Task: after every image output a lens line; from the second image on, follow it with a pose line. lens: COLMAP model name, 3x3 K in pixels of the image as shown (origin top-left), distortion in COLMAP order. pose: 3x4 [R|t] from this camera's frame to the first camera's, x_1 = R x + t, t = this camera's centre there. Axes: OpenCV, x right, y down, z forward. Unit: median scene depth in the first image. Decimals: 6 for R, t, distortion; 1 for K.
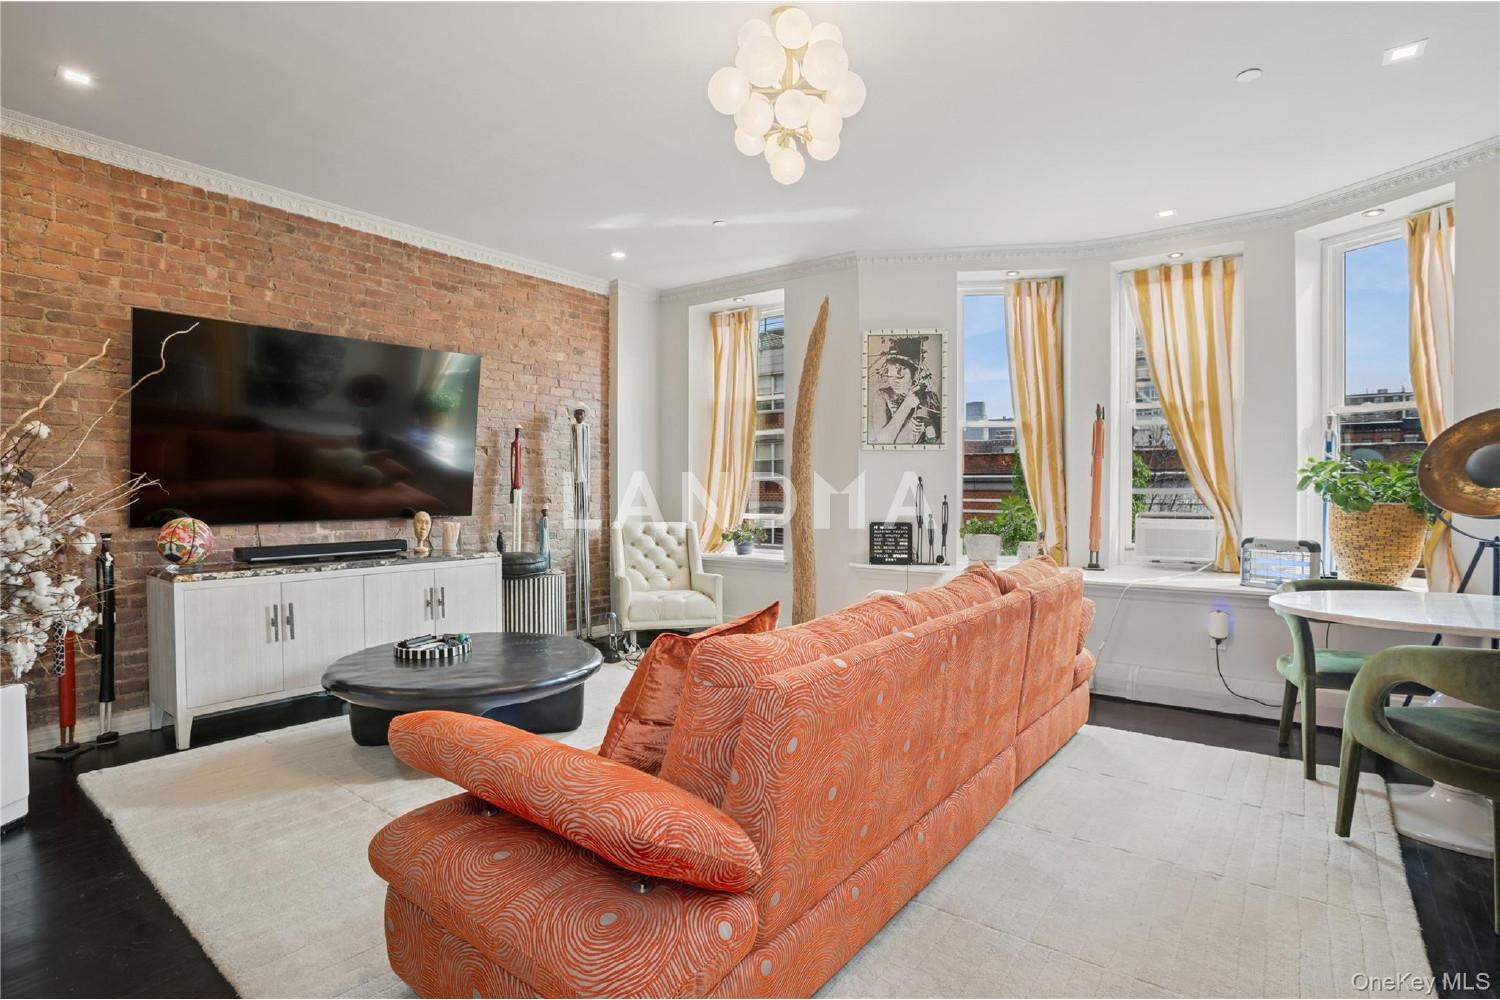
lens RADIAL K [[757.8, 0, 733.7], [0, 757.8, 494.6], [0, 0, 1]] dist [-0.051796, 0.028727]
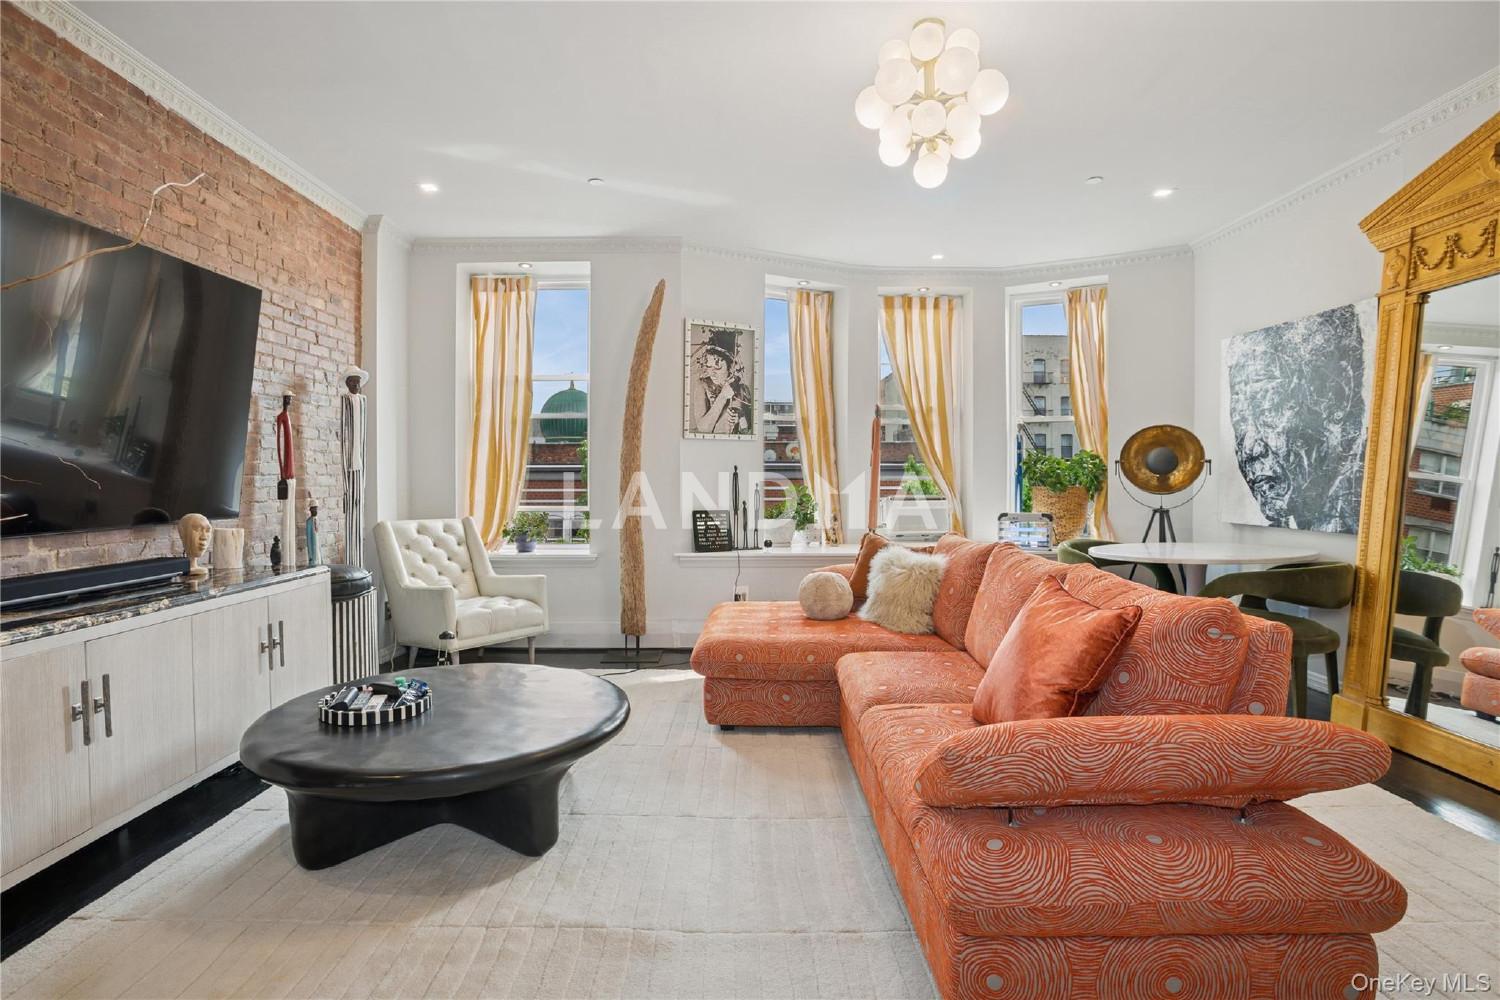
lens RADIAL K [[757.8, 0, 733.7], [0, 757.8, 494.6], [0, 0, 1]] dist [-0.051796, 0.028727]
pose [[0.793677, -0.016871, 0.608105, -0.391699], [0.009346, 0.999836, 0.015541, 0.000092], [-0.608268, -0.006651, 0.793704, 0.172076]]
